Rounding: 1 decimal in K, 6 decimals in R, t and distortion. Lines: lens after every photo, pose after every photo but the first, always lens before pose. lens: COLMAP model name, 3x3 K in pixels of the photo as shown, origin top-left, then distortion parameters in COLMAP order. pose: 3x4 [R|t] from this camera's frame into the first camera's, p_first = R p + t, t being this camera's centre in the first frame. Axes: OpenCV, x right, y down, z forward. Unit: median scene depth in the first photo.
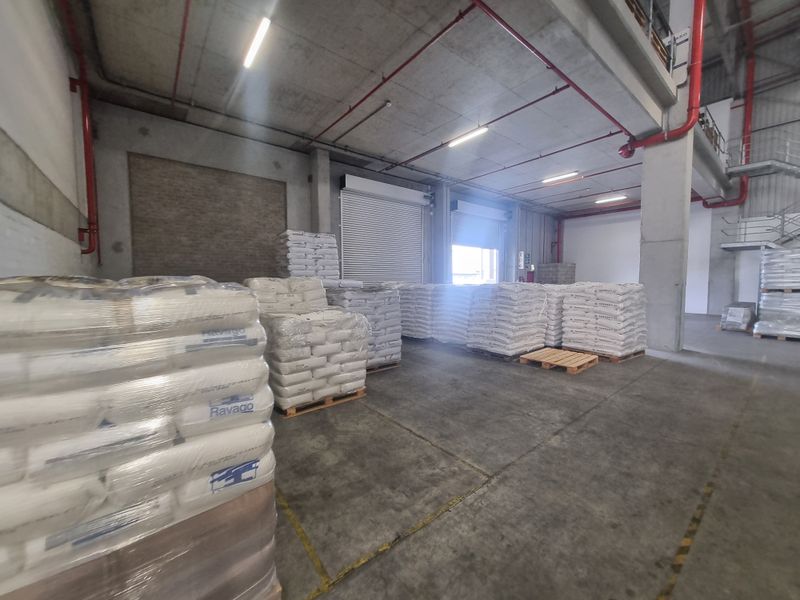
lens RADIAL K [[310.7, 0, 399.7], [0, 310.7, 297.2], [0, 0, 1]] dist [0.000845, 0.000260]
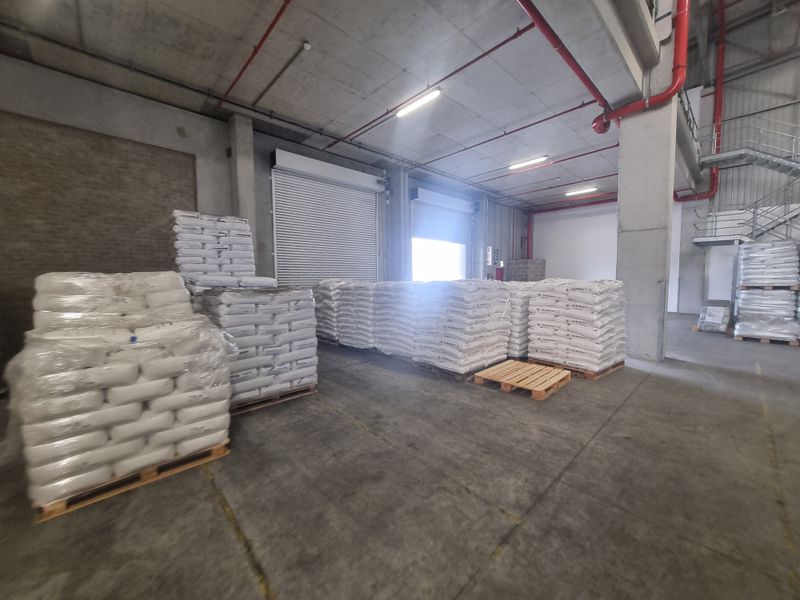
lens RADIAL K [[310.7, 0, 399.7], [0, 310.7, 297.2], [0, 0, 1]] dist [0.000845, 0.000260]
pose [[0.997306, -0.006826, 0.073037, 0.124196], [0.006359, 0.999958, 0.006612, -0.007523], [-0.073079, -0.006130, 0.997307, 0.204675]]
